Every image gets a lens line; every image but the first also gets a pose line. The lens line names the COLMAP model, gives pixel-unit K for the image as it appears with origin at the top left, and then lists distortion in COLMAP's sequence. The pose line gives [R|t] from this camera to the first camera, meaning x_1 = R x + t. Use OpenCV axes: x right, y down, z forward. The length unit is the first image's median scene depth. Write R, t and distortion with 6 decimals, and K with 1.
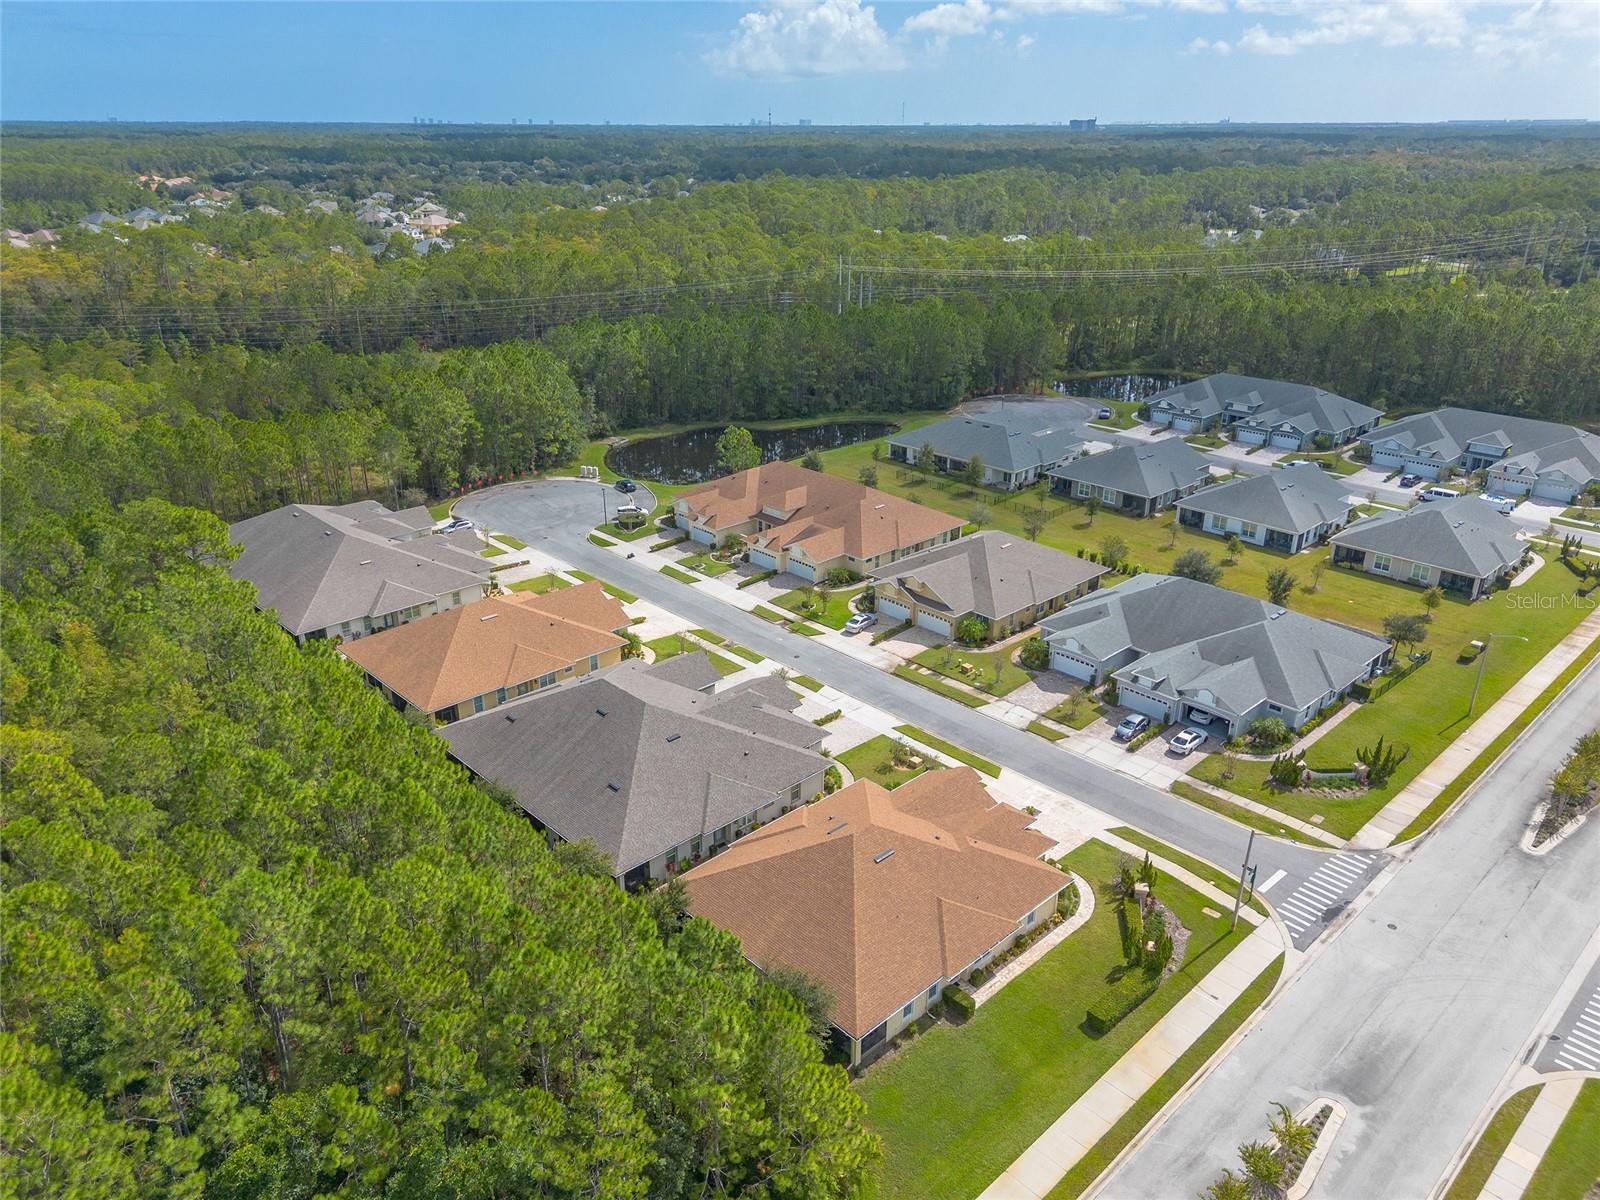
lens RADIAL K [[1134.0, 0, 800.0], [0, 1134.0, 600.0], [0, 0, 1]] dist [0.085874, -0.082847]
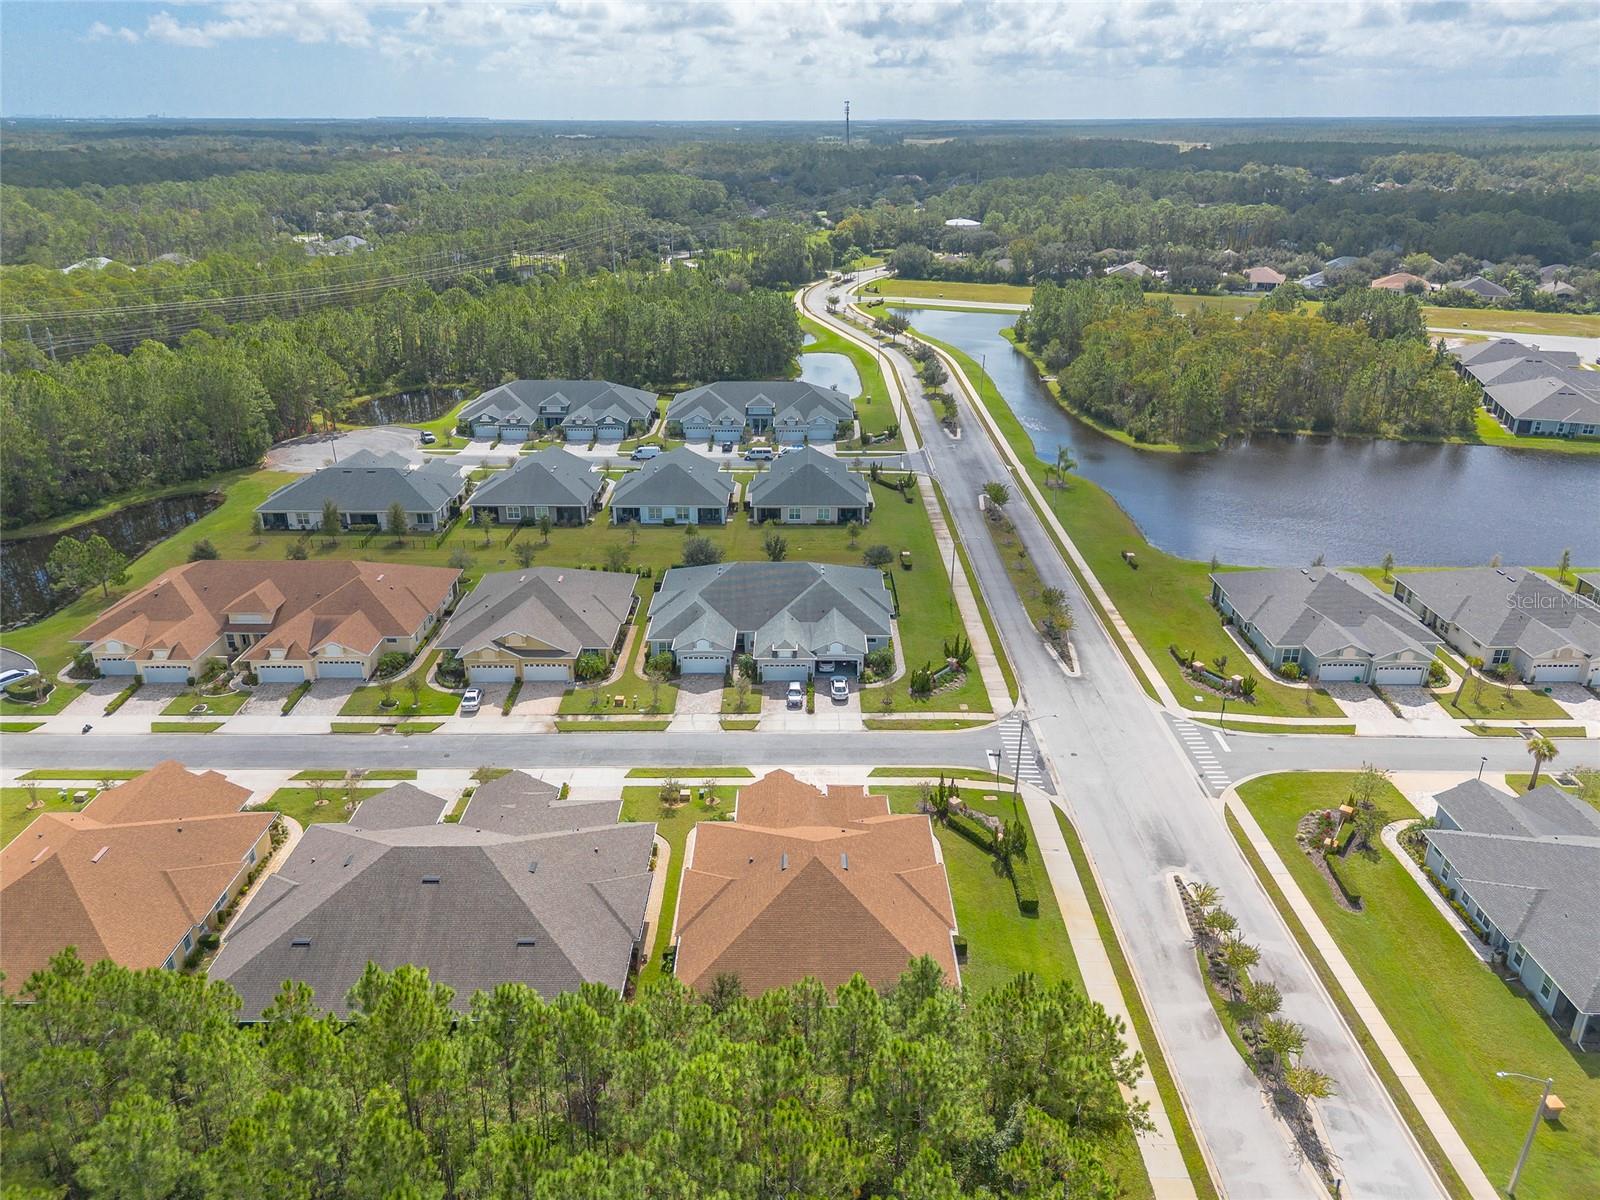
lens RADIAL K [[1140.7, 0, 796.1], [0, 1140.7, 598.1], [0, 0, 1]] dist [0.092171, -0.077725]
pose [[0.692611, -0.278966, 0.665182, -0.372231], [0.278919, 0.954030, 0.109684, -0.089090], [-0.665202, 0.109563, 0.738581, 0.120821]]
